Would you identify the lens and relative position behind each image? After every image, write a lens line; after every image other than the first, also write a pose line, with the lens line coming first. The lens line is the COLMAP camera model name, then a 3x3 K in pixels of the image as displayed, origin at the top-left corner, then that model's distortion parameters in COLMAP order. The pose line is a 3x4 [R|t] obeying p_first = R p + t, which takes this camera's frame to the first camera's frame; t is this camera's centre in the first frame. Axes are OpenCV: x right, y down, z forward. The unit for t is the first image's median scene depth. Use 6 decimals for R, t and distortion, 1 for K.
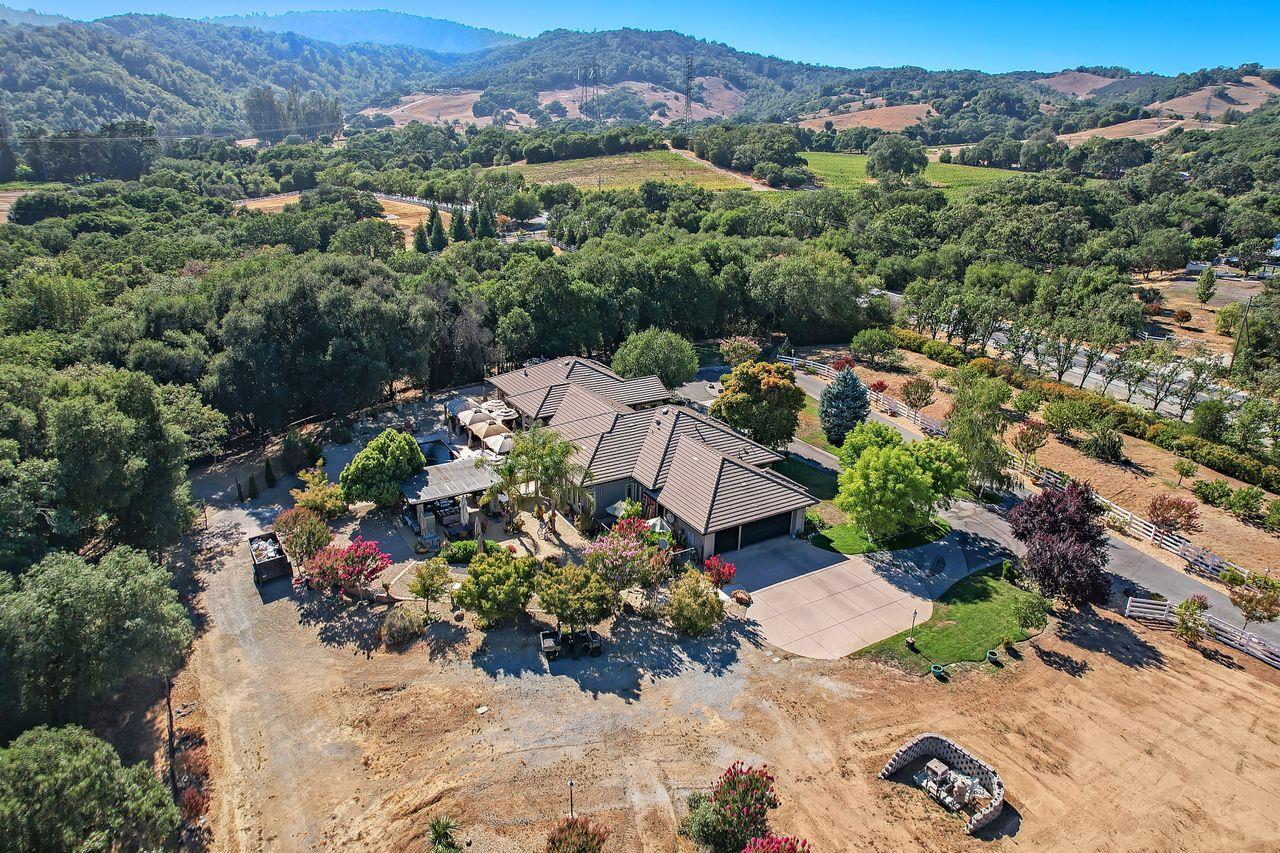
lens RADIAL K [[822.5, 0, 645.0], [0, 822.5, 429.0], [0, 0, 1]] dist [-0.081755, 0.077389]
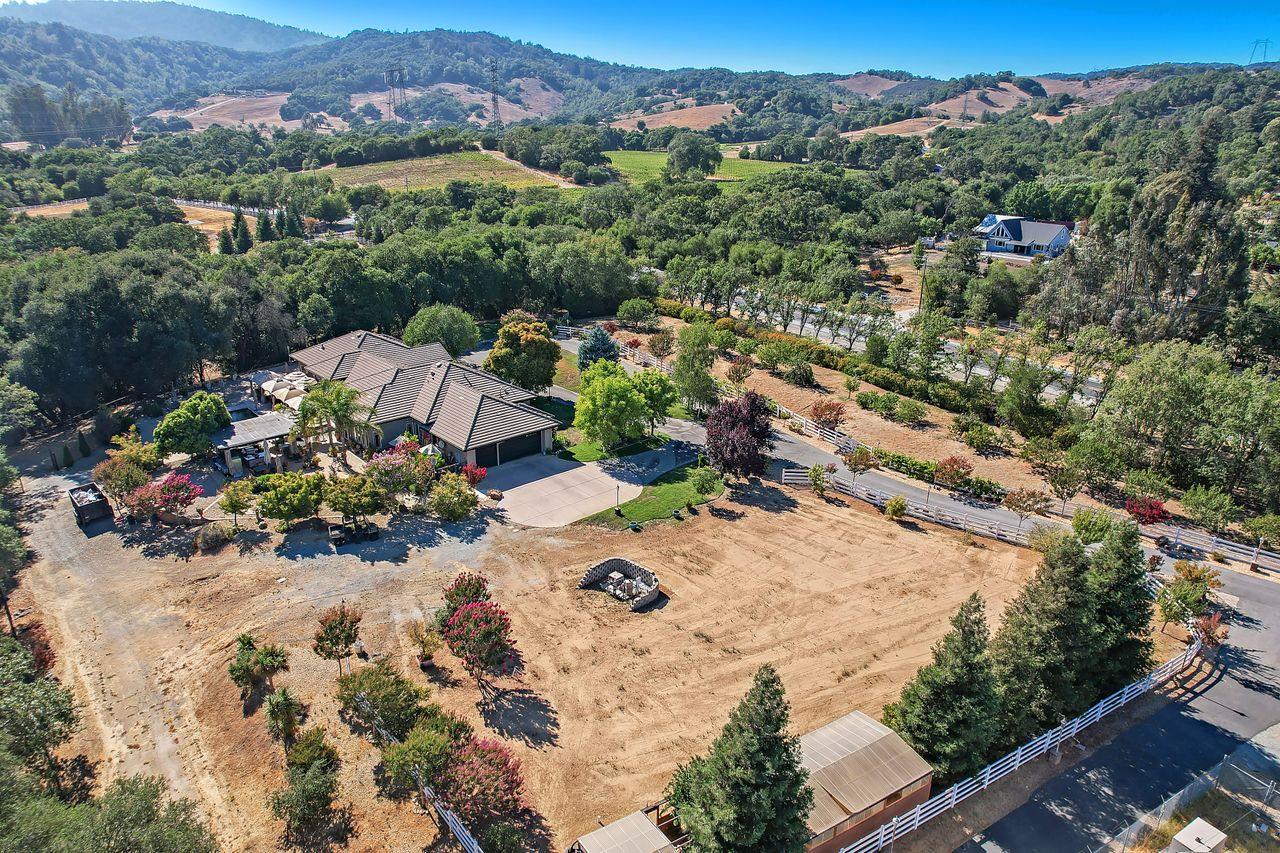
lens RADIAL K [[822.5, 0, 645.0], [0, 822.5, 429.0], [0, 0, 1]] dist [-0.081755, 0.077389]
pose [[0.979764, -0.072647, 0.186509, 0.070796], [0.072775, 0.997329, 0.006174, 0.068260], [-0.186459, 0.007524, 0.982434, -0.186086]]
